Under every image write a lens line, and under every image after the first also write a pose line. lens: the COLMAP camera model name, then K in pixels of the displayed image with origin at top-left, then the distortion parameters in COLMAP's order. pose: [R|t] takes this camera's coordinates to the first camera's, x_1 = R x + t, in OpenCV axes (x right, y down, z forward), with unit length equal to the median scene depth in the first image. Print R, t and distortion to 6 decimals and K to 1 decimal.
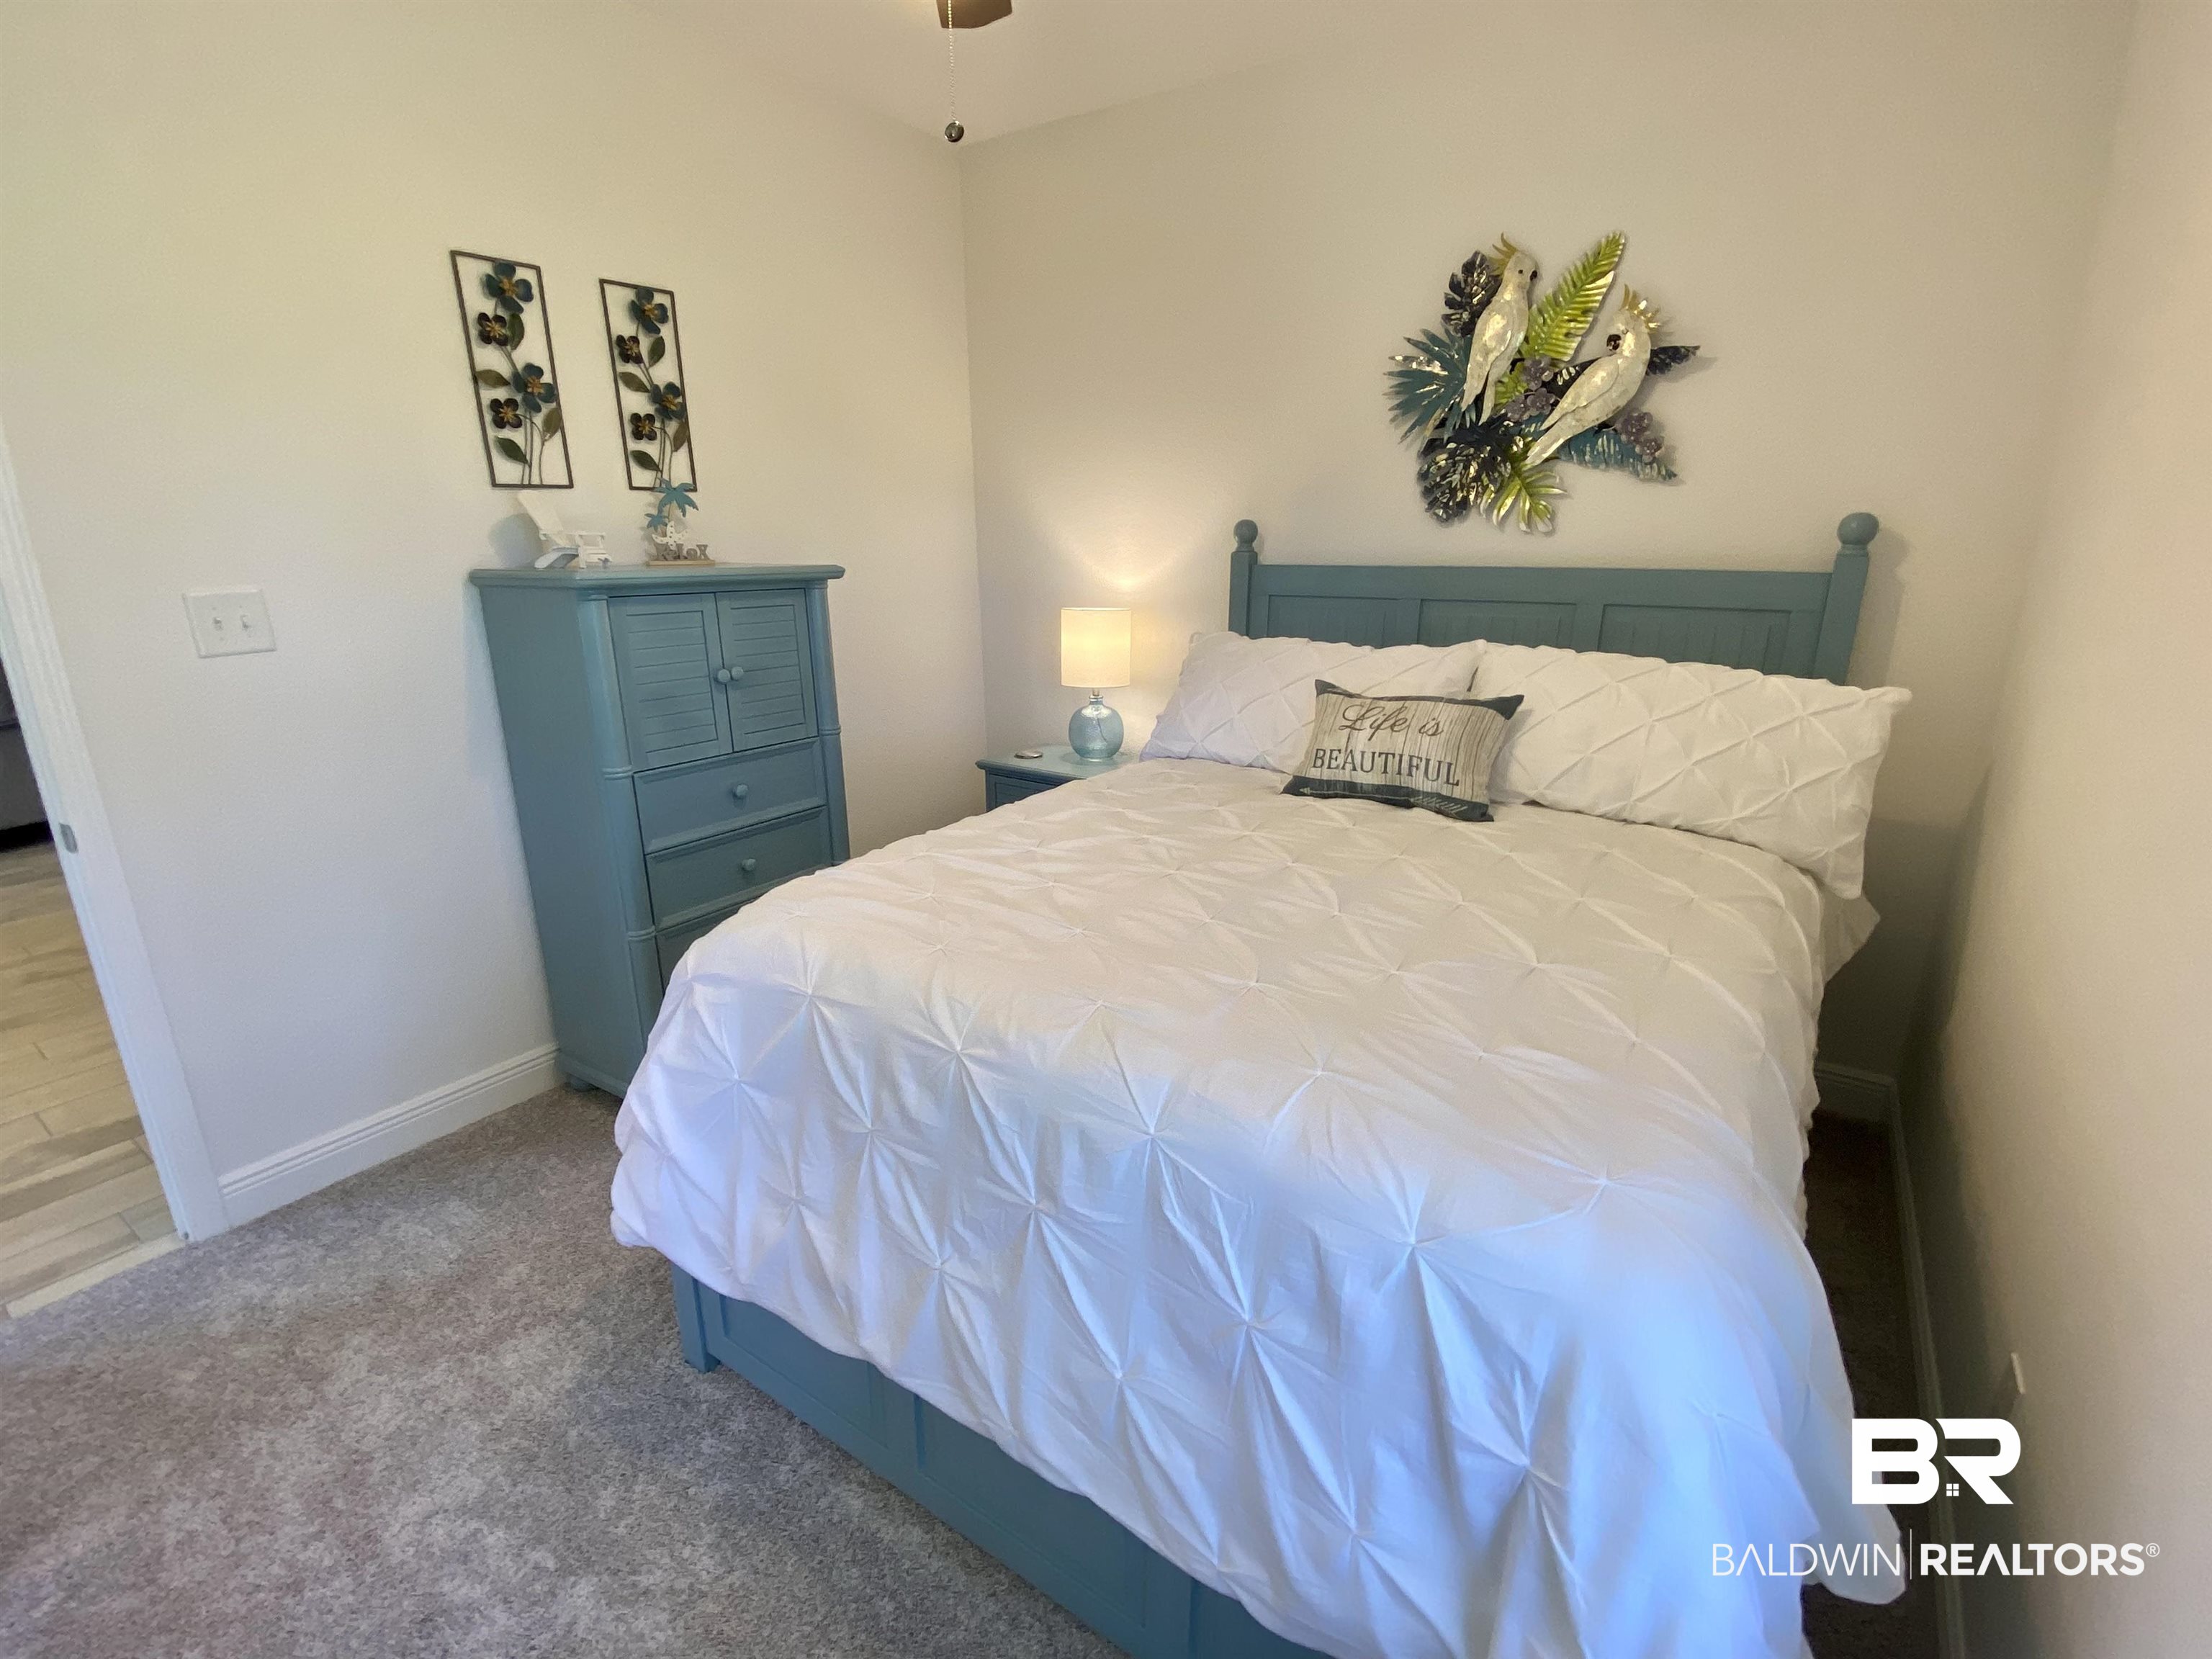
lens RADIAL K [[1022.2, 0, 1101.1], [0, 1022.2, 826.7], [0, 0, 1]] dist [0.001697, -0.000128]
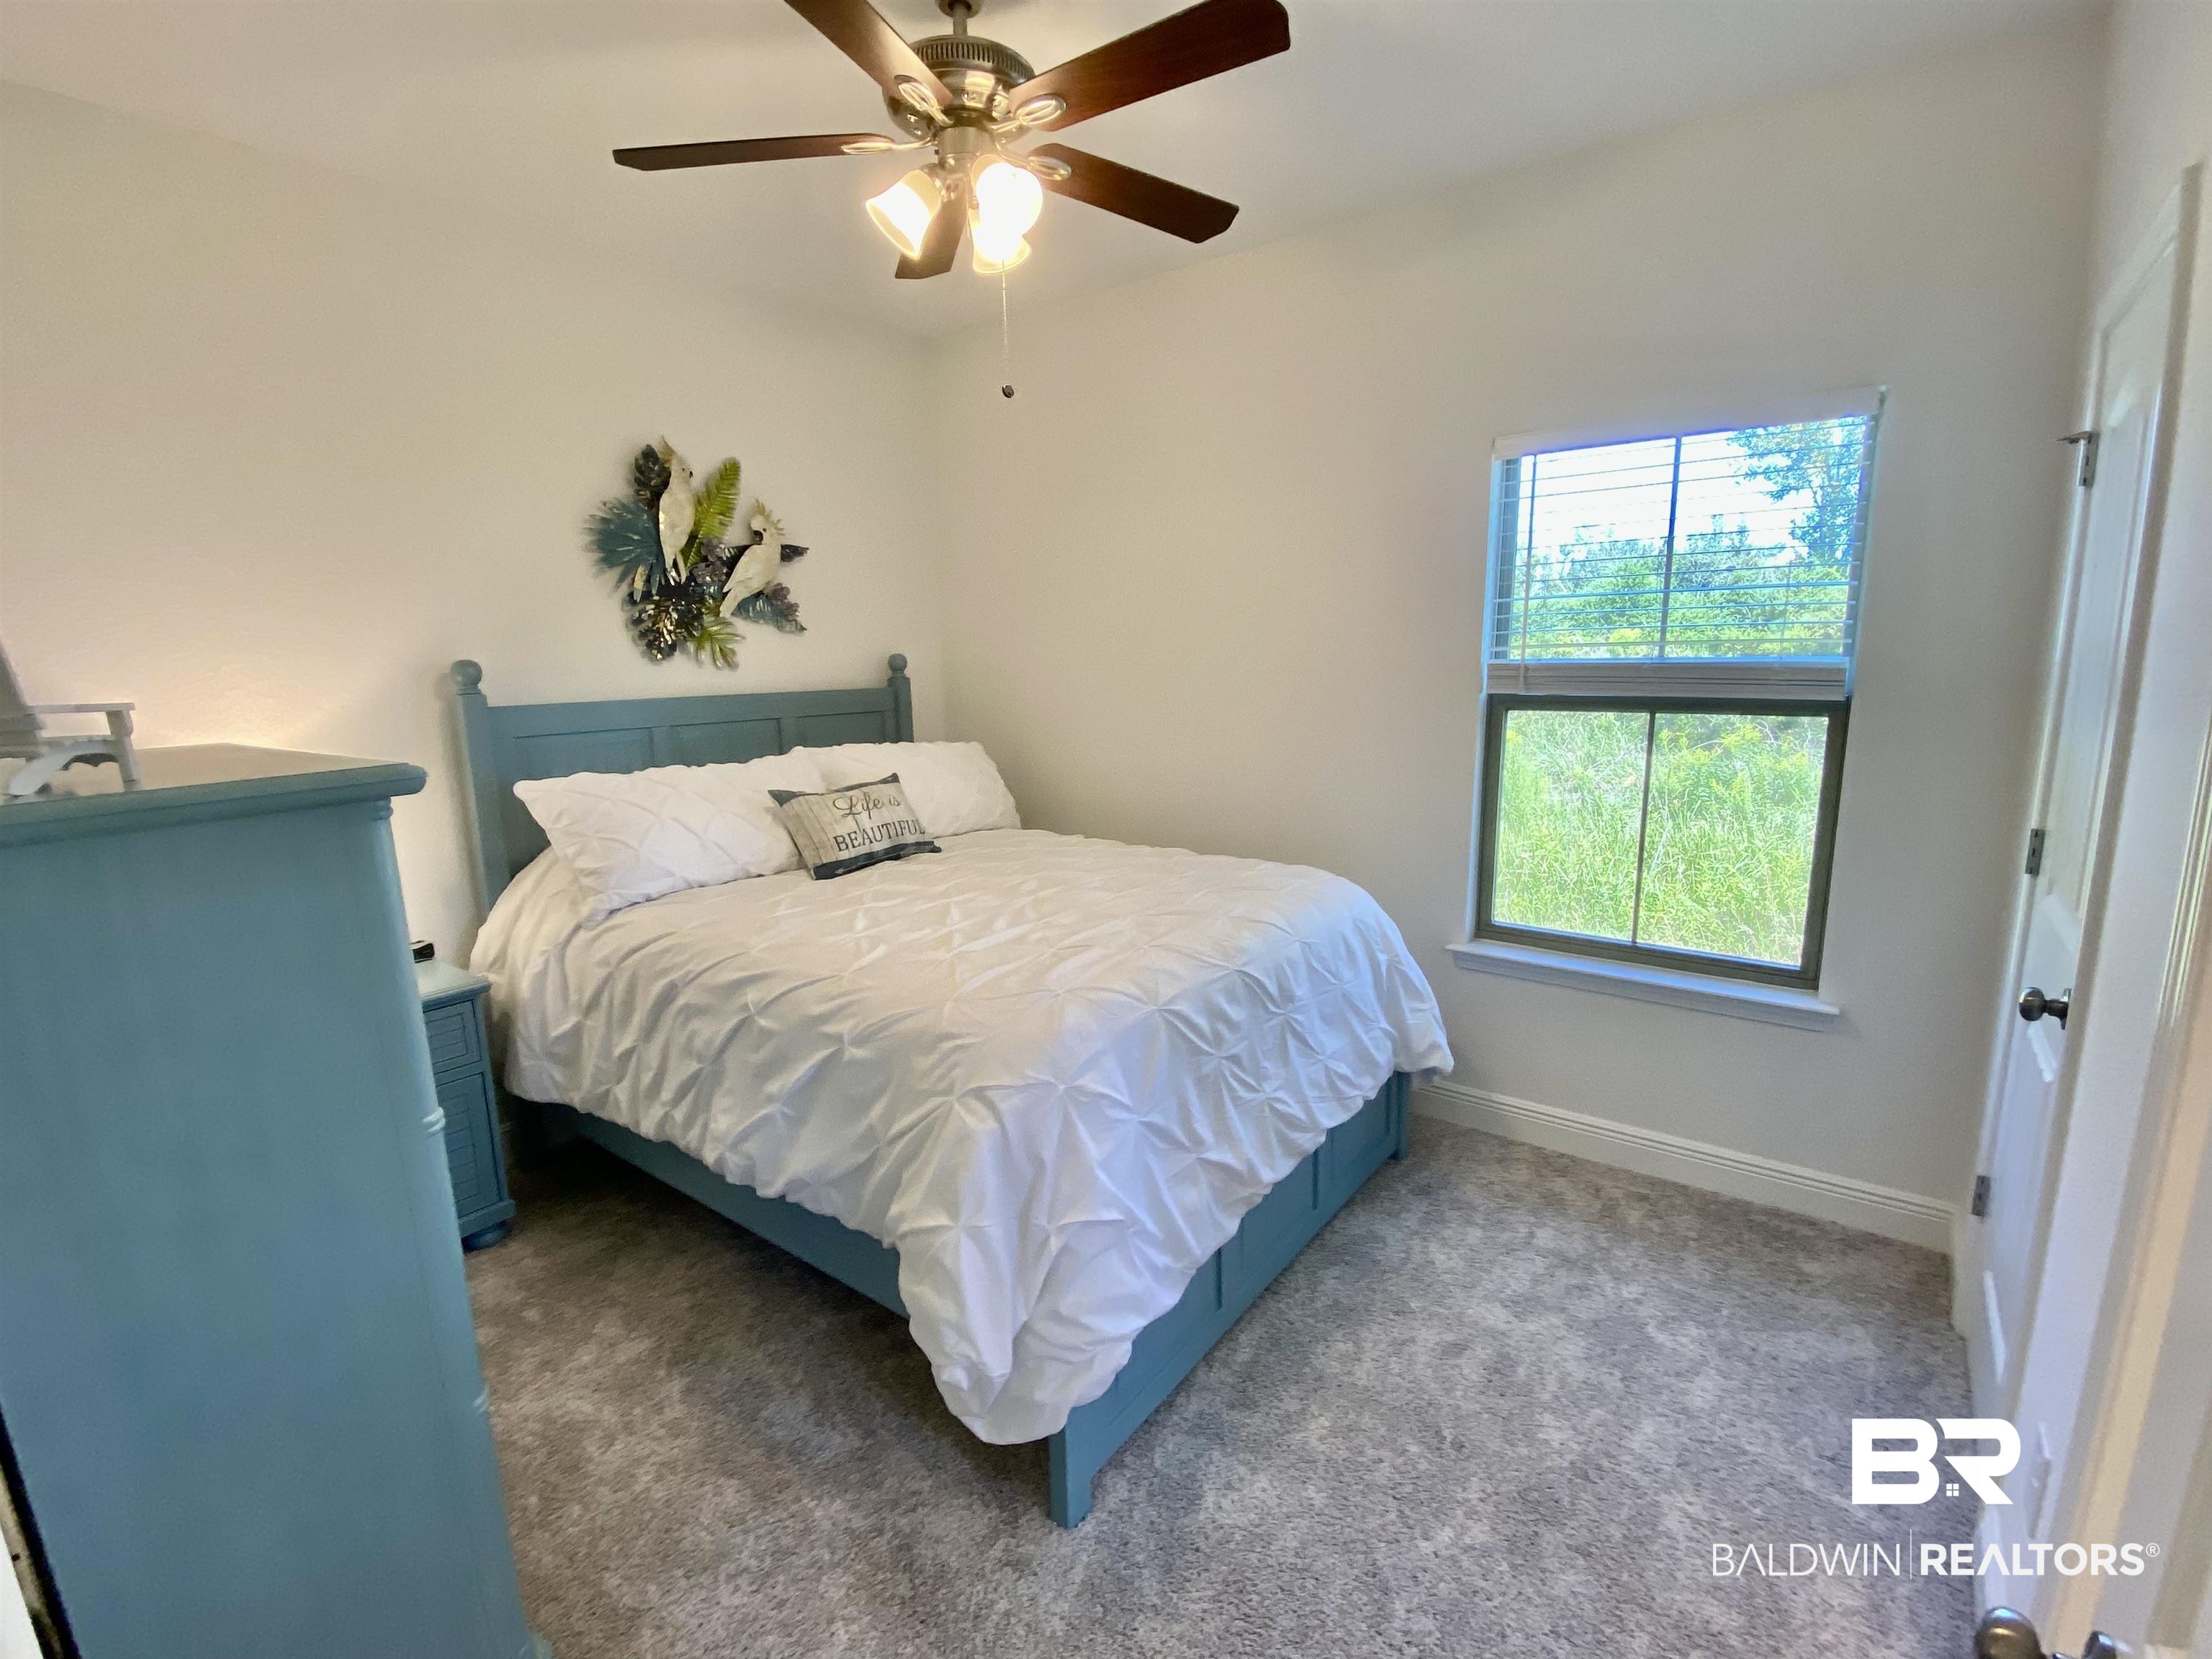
lens RADIAL K [[1022.2, 0, 1103.8], [0, 1022.2, 836.6], [0, 0, 1]] dist [0.001697, -0.000128]
pose [[0.023182, -0.175138, 0.984271, -0.919907], [0.292736, 0.942572, 0.160824, -0.165233], [-0.955912, 0.284404, 0.073121, 0.540919]]
